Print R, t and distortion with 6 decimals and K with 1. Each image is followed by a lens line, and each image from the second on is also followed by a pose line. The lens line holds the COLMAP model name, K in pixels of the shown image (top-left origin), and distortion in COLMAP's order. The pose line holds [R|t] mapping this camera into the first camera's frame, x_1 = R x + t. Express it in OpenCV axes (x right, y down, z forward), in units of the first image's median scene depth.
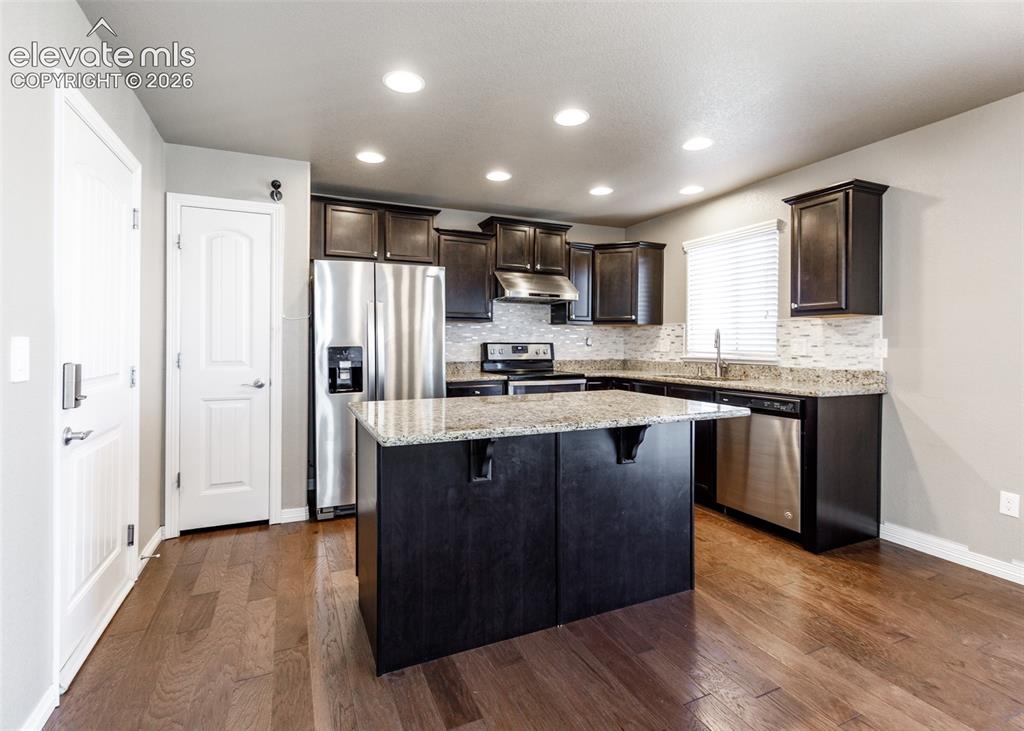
lens RADIAL K [[478.2, 0, 512.2], [0, 478.2, 343.3], [0, 0, 1]] dist [0.000516, 0.000043]
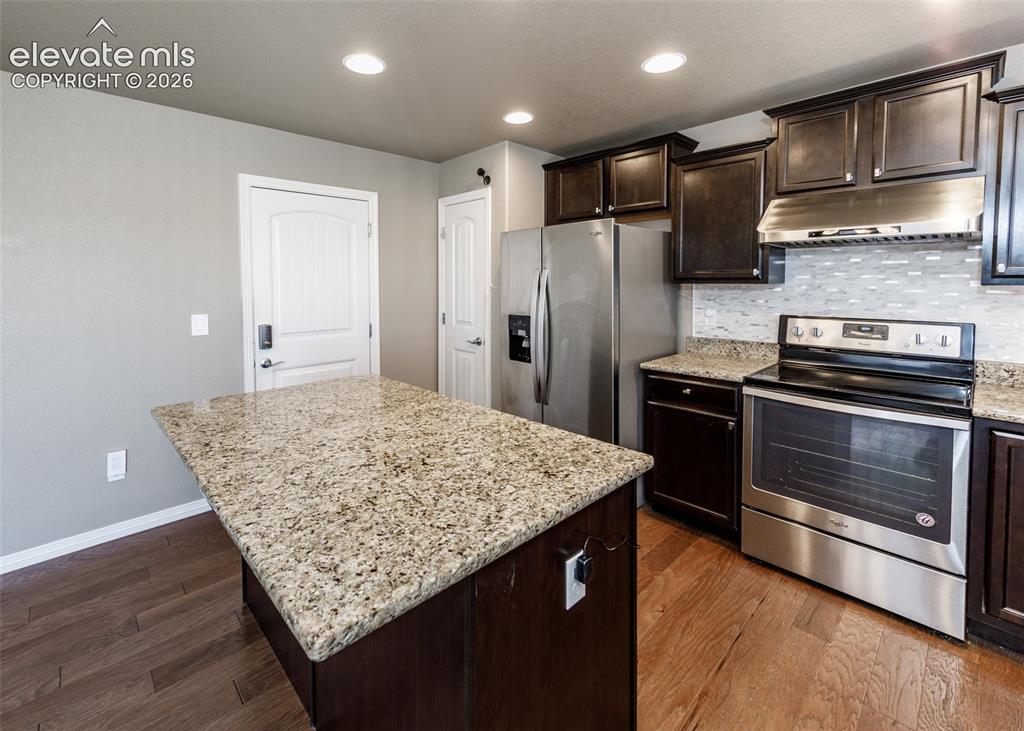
lens RADIAL K [[449.4, 0, 511.3], [0, 449.4, 294.0], [0, 0, 1]] dist [0.000571, -0.000010]
pose [[0.324206, 0.029679, -0.945521, 0.397191], [0.002898, 0.999472, 0.032366, -0.050881], [0.945982, -0.013233, 0.323949, 0.502534]]
